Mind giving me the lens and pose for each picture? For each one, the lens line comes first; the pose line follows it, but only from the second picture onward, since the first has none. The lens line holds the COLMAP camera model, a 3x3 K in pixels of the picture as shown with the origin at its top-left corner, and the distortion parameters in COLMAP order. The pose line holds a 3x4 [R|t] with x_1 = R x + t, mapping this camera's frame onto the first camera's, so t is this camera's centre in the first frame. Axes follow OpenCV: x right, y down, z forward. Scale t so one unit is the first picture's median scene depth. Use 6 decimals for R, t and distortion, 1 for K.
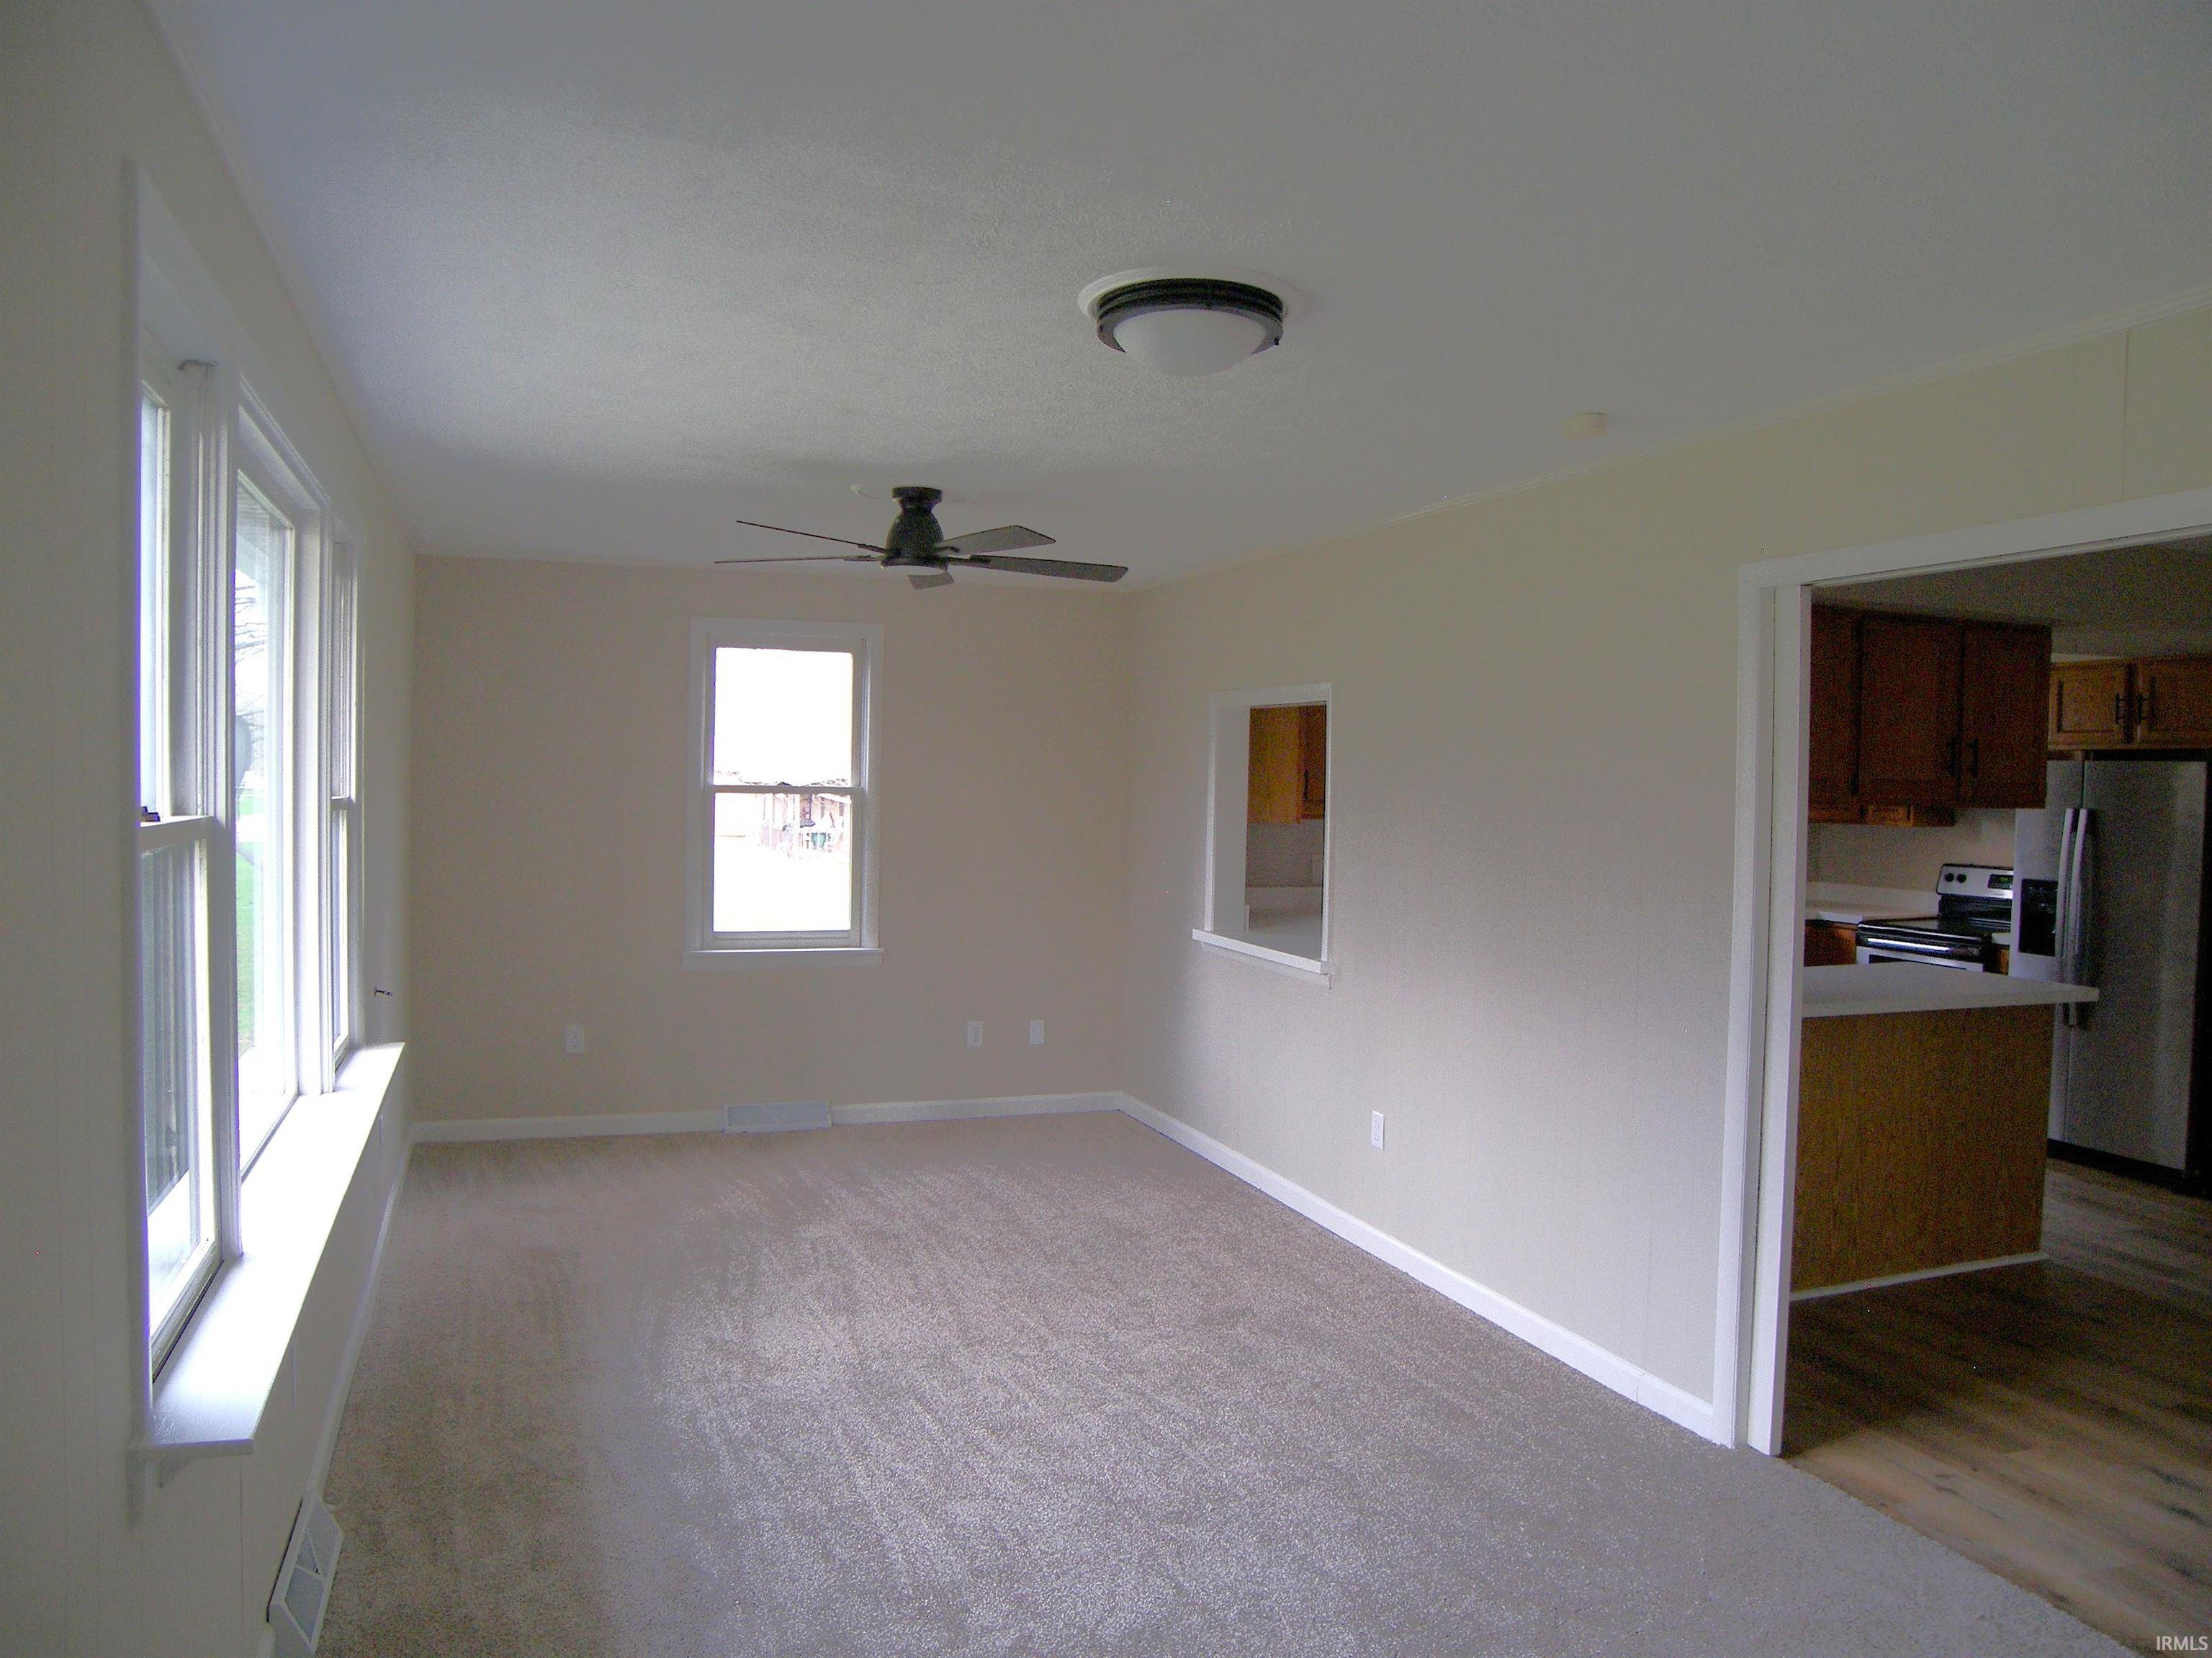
lens RADIAL K [[1565.6, 0, 1106.0], [0, 1565.6, 829.0], [0, 0, 1]] dist [-0.132773, 0.092314]
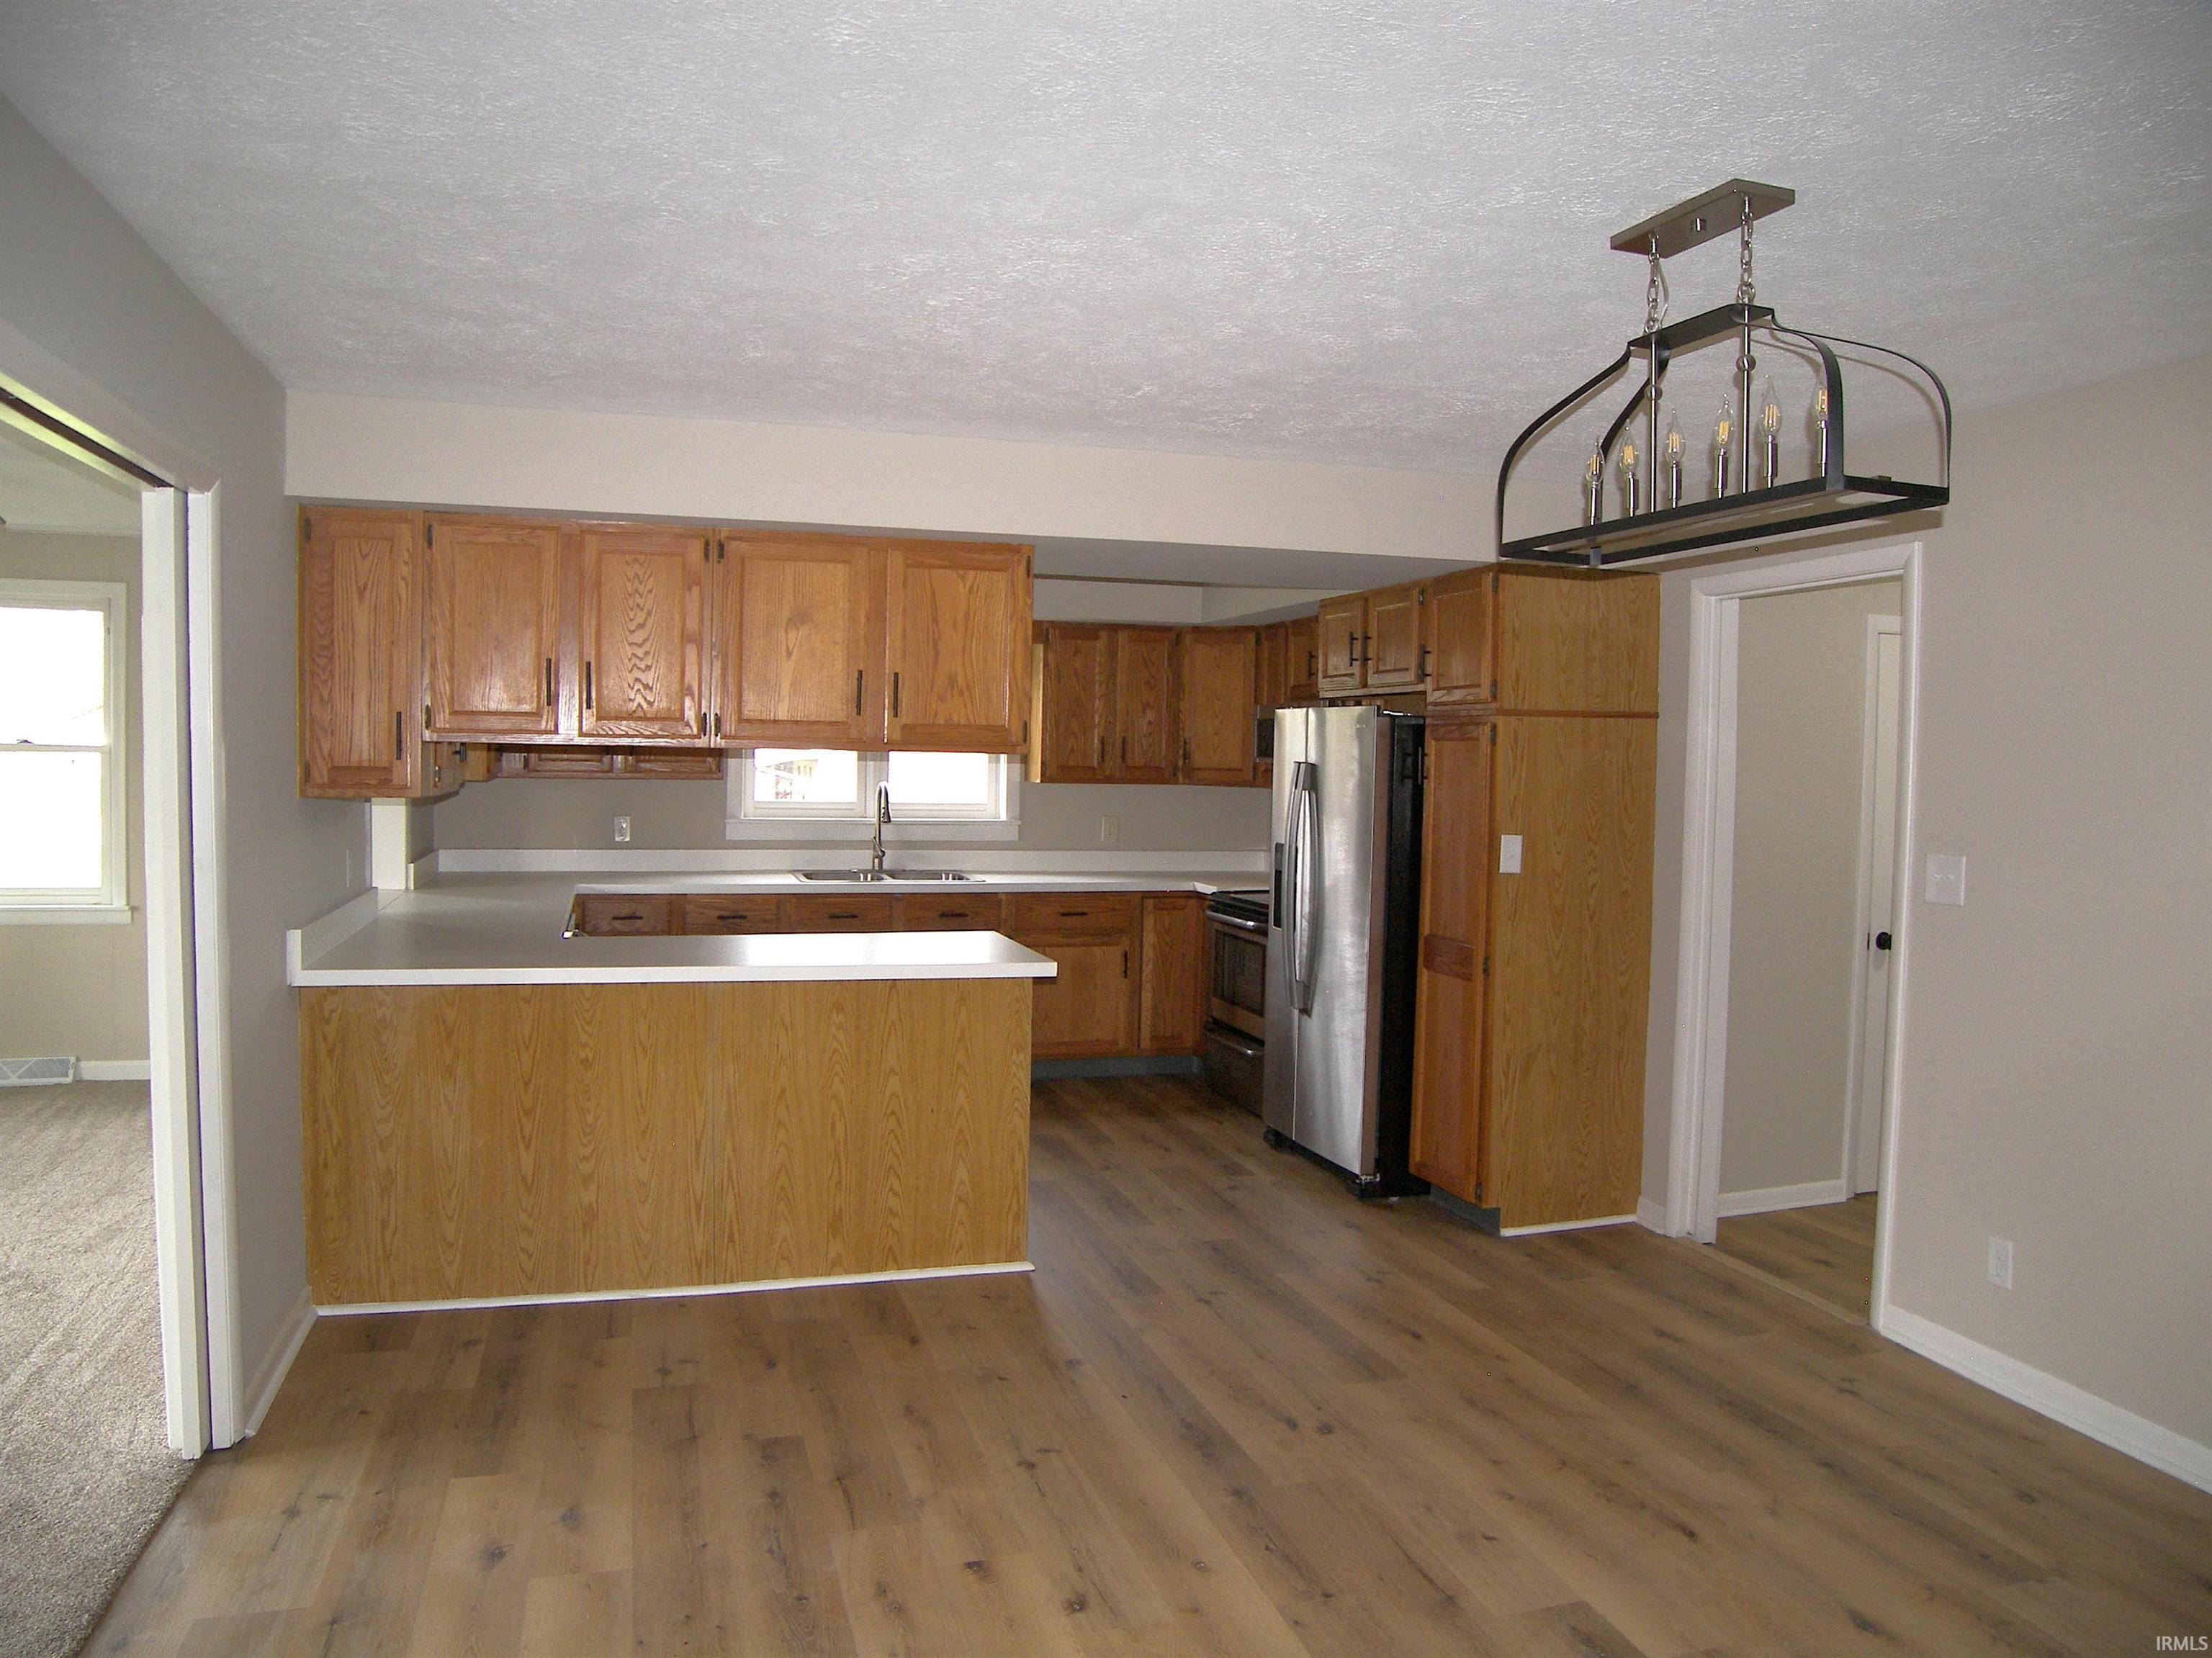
lens RADIAL K [[1565.6, 0, 1106.0], [0, 1565.6, 829.0], [0, 0, 1]] dist [-0.132773, 0.092314]
pose [[0.997647, 0.004080, -0.068443, 0.596513], [-0.003568, 0.999965, 0.007603, 0.019112], [0.068472, -0.007341, 0.997626, 0.090343]]
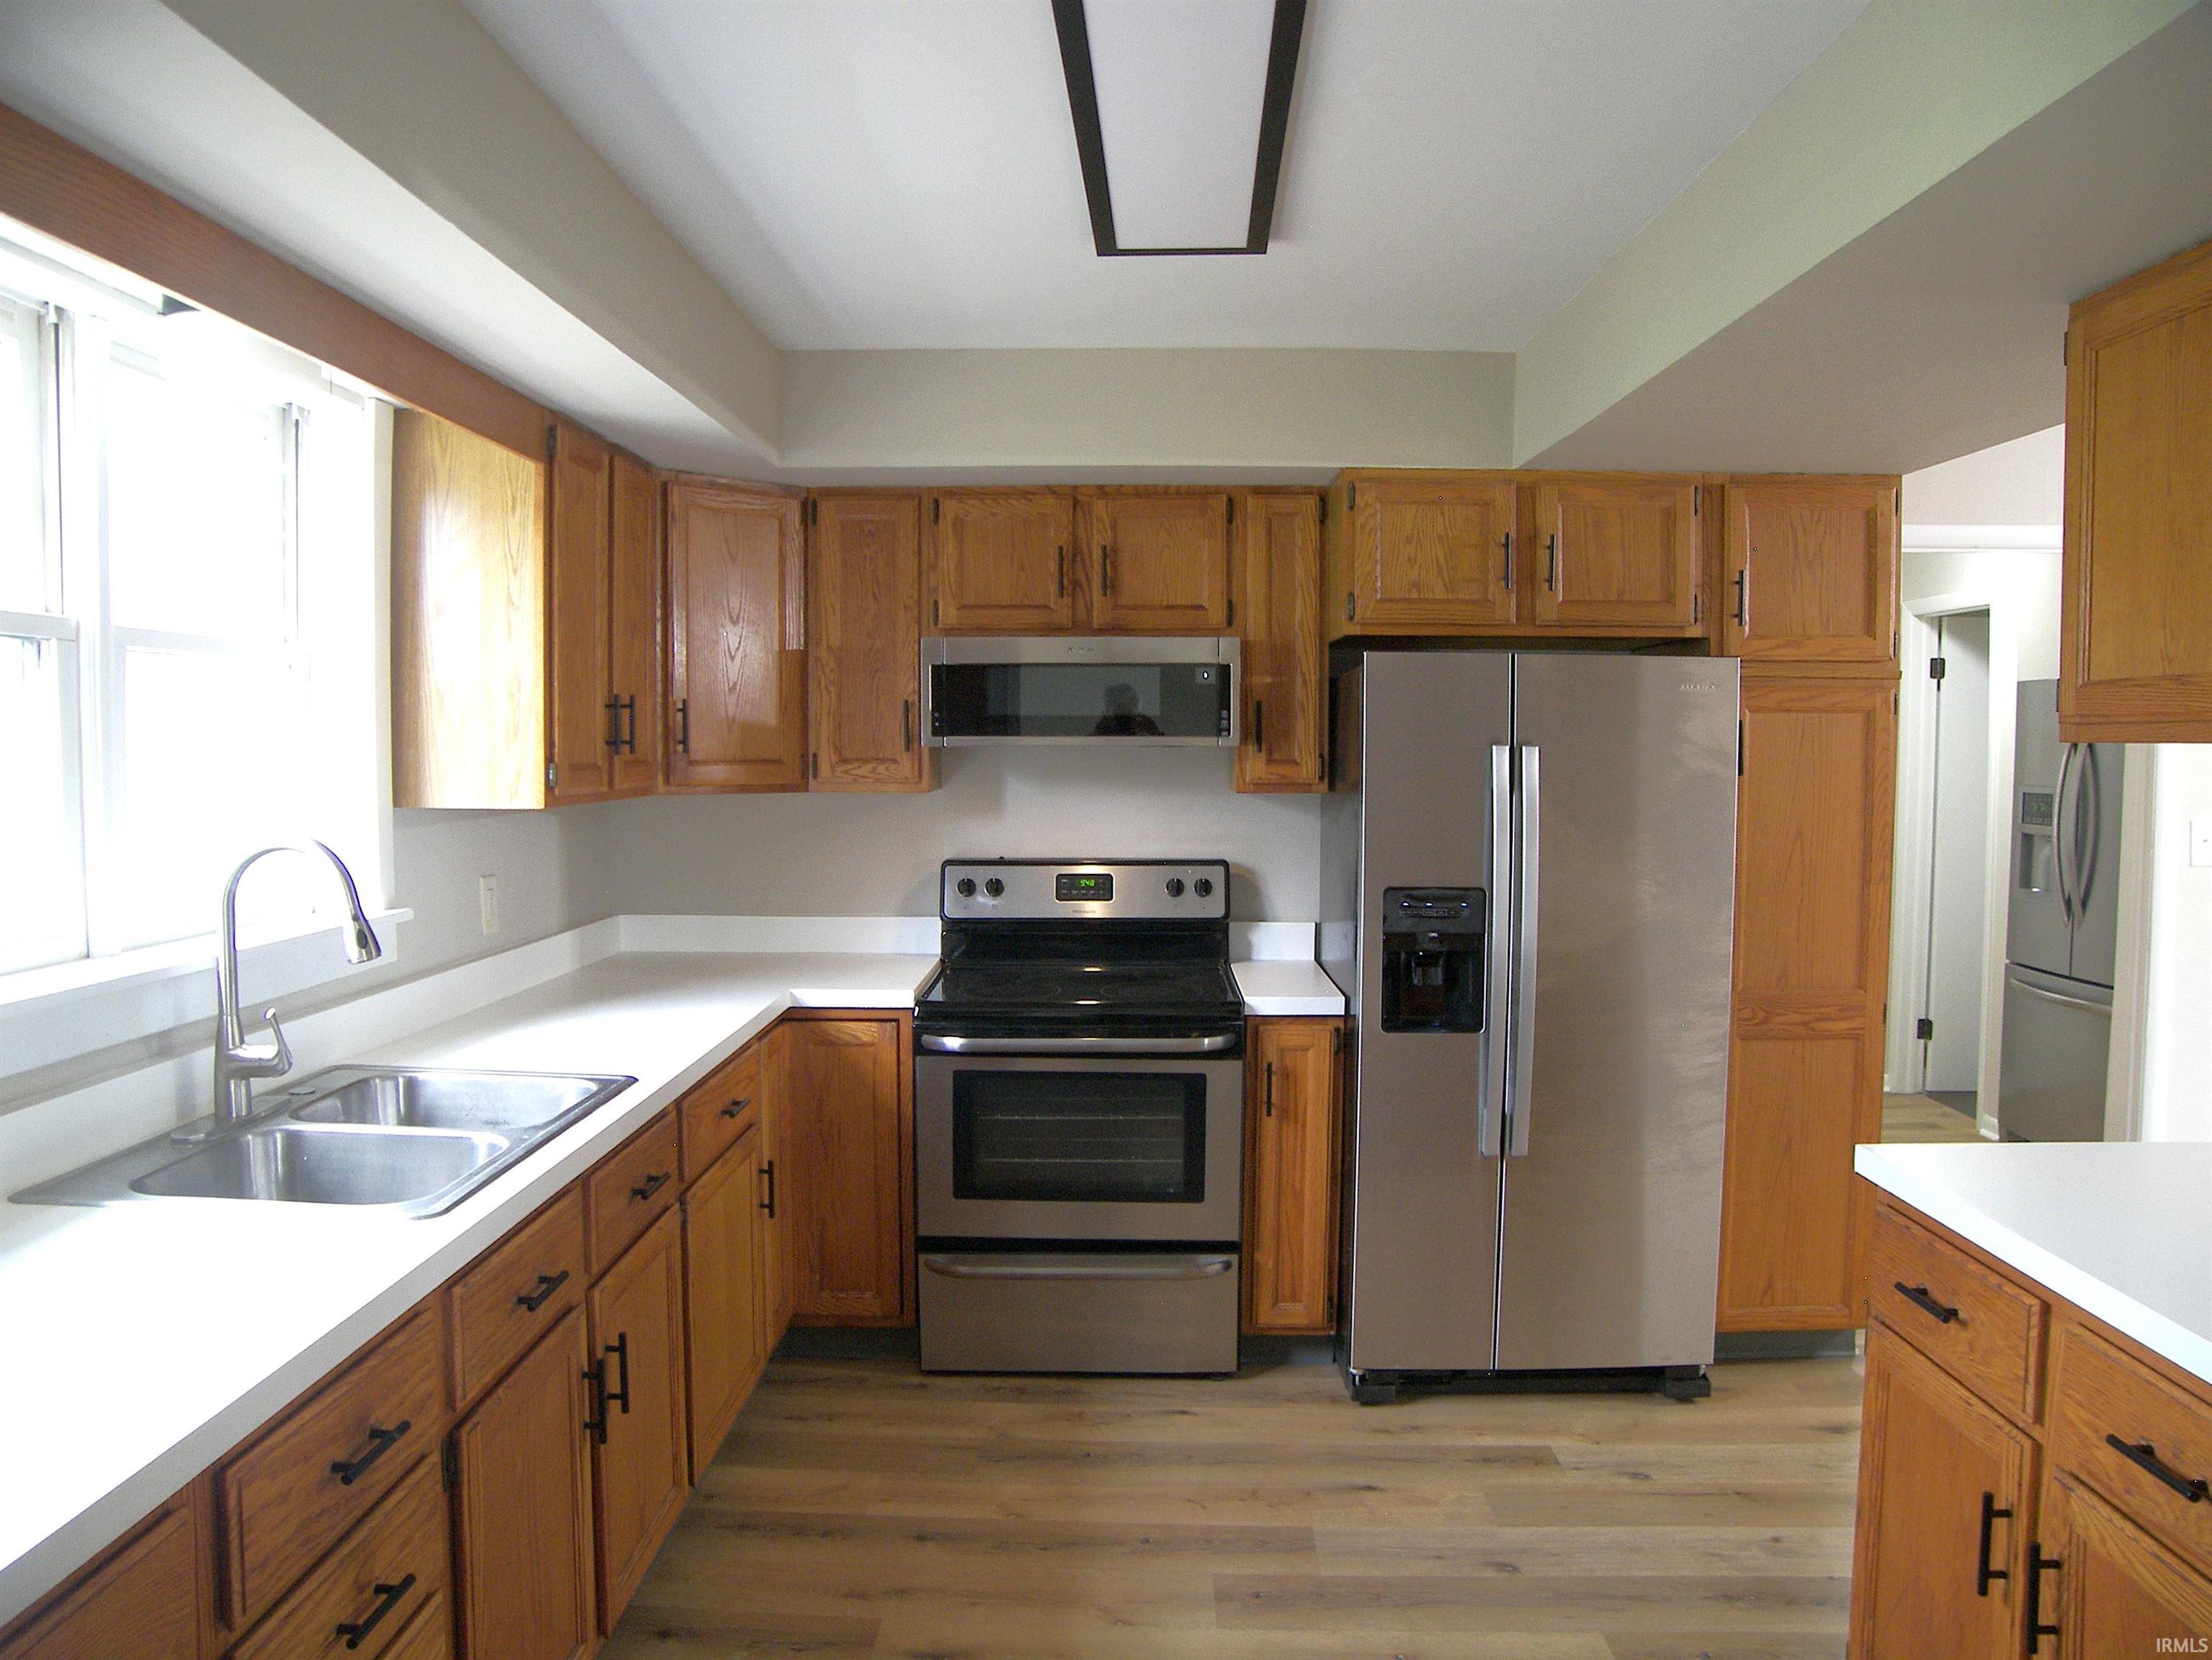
lens RADIAL K [[1566.0, 0, 1106.0], [0, 1566.0, 830.0], [0, 0, 1]] dist [-0.132773, 0.092314]
pose [[0.379028, -0.071947, 0.922584, 0.097618], [0.041358, 0.997294, 0.060782, -0.022876], [-0.924460, 0.015118, 0.380978, 0.929469]]
